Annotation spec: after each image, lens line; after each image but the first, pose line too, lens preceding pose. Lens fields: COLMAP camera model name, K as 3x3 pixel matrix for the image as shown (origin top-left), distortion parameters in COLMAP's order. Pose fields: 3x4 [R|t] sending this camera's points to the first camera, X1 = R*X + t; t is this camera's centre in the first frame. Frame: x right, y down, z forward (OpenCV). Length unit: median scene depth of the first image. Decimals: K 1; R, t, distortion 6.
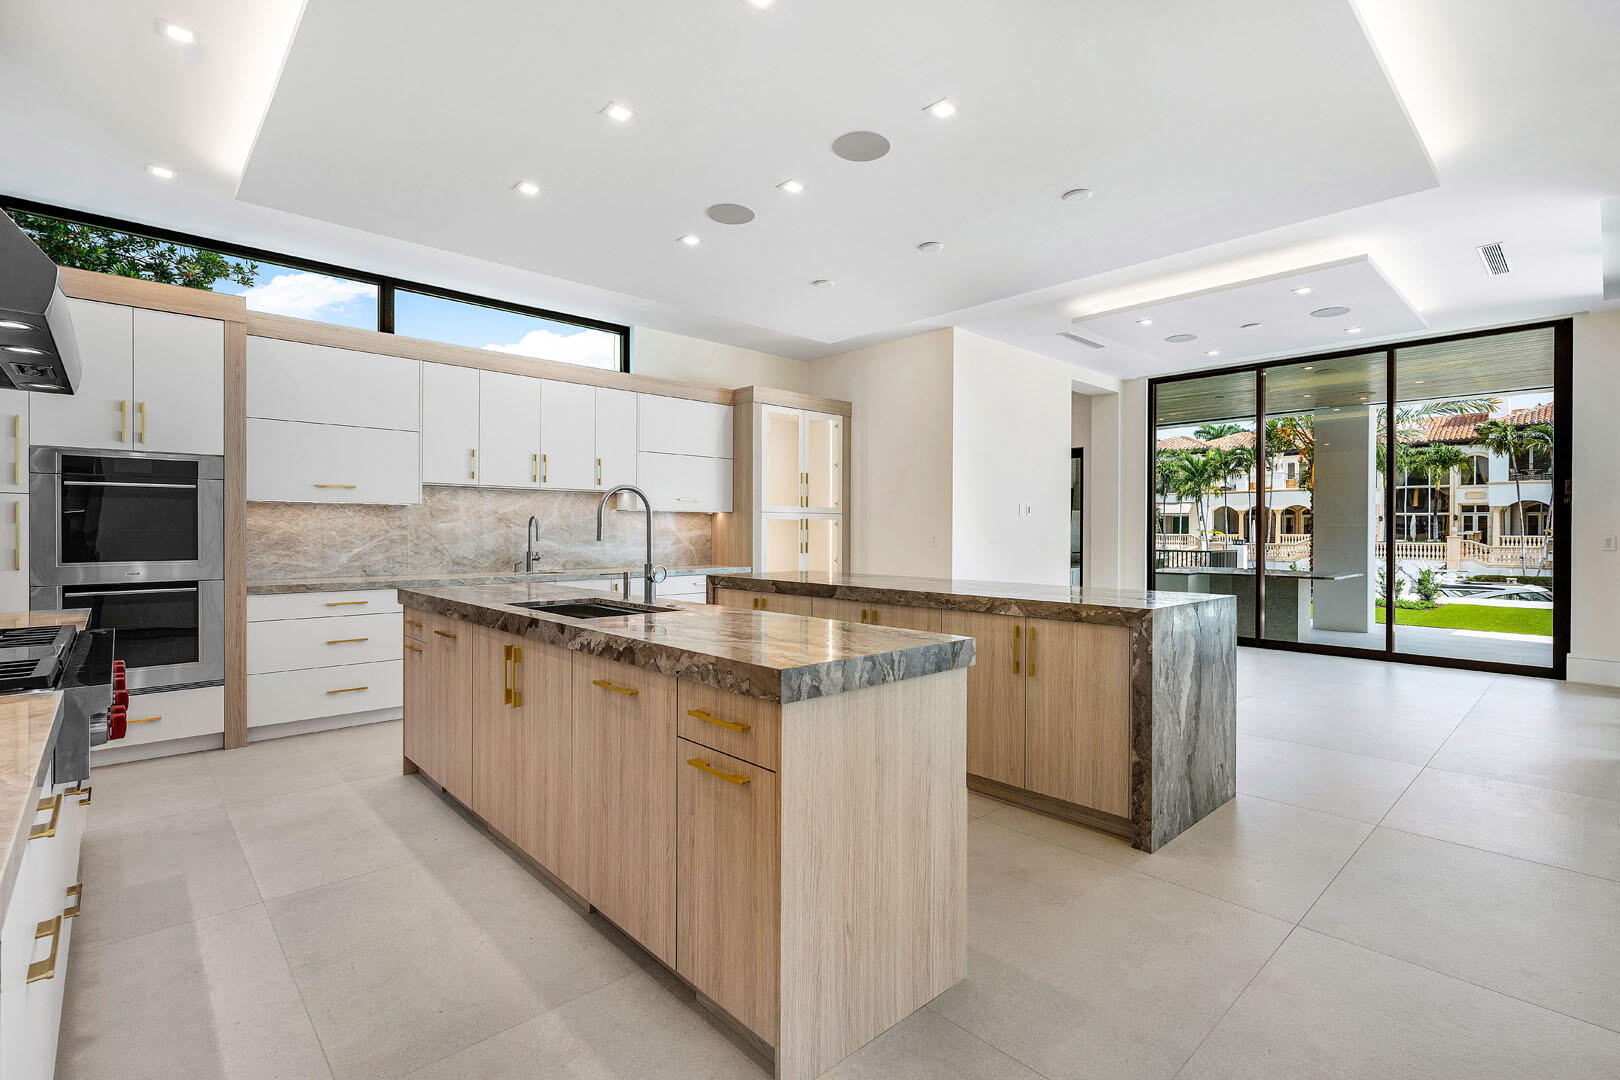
lens RADIAL K [[750.1, 0, 810.0], [0, 750.1, 540.0], [0, 0, 1]] dist [0.002052, -0.000063]
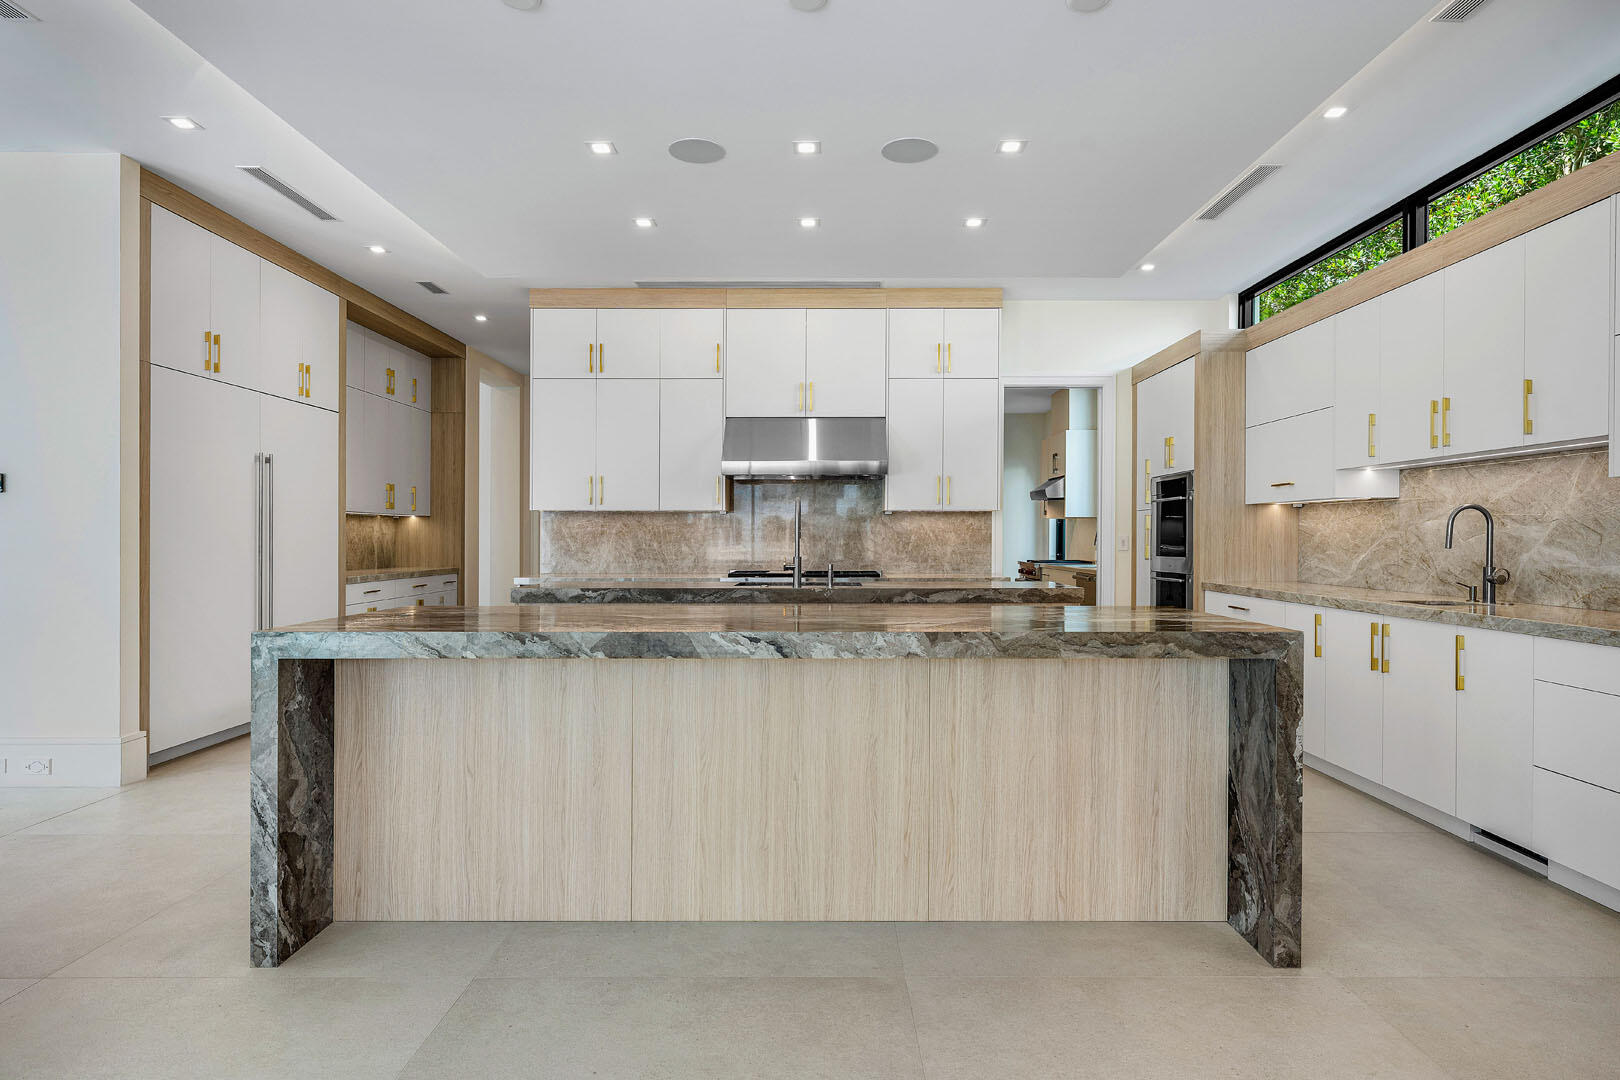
lens RADIAL K [[888.9, 0, 818.9], [0, 888.9, 546.5], [0, 0, 1]] dist [0.003545, 0.000061]
pose [[-0.679378, 0.005594, -0.733767, 0.521592], [-0.009740, 0.999814, 0.016641, -0.007419], [0.733723, 0.018452, -0.679198, 1.233677]]
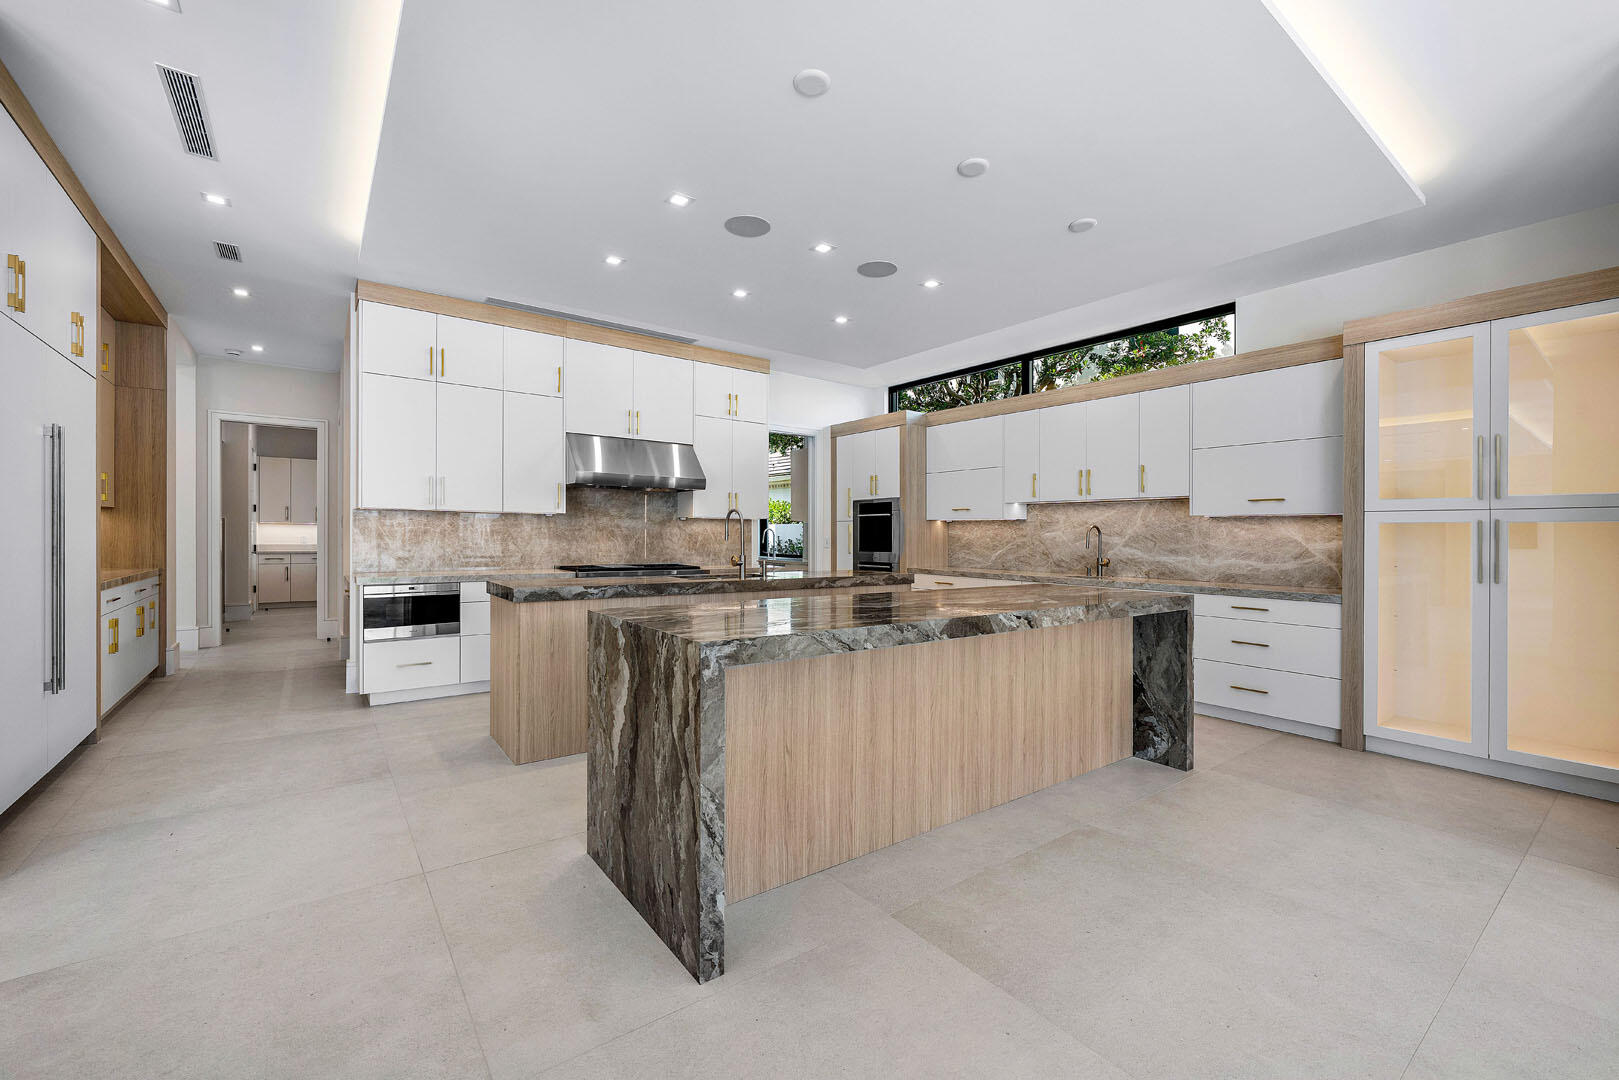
lens RADIAL K [[661.9, 0, 809.5], [0, 661.9, 540.0], [0, 0, 1]] dist [-0.000899, -0.000001]
pose [[-0.106946, 0.002962, -0.994260, 0.720420], [-0.021826, 0.999748, 0.005326, -0.007711], [0.994025, 0.022270, -0.106854, 0.774705]]
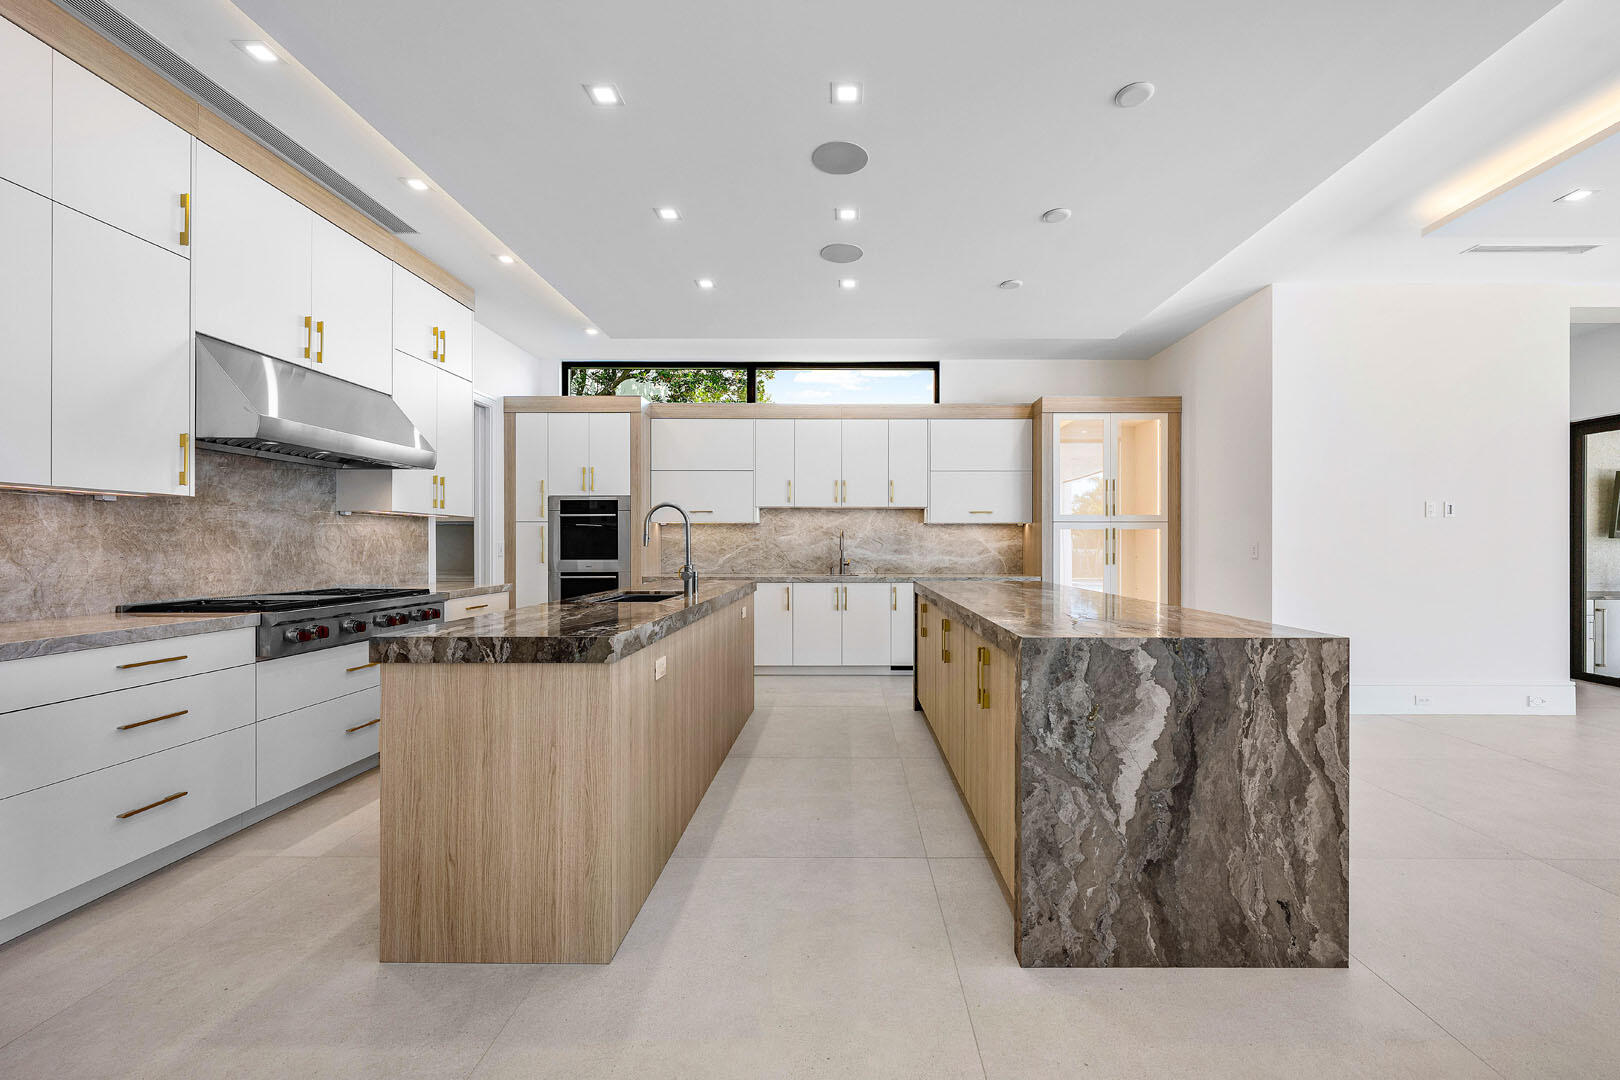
lens RADIAL K [[654.7, 0, 828.7], [0, 654.7, 550.7], [0, 0, 1]] dist [0.000118, 0.000162]
pose [[0.727232, 0.003902, -0.686381, 0.409941], [-0.006139, 0.999981, -0.000820, 0.004437], [0.686365, 0.004811, 0.727242, 0.214083]]
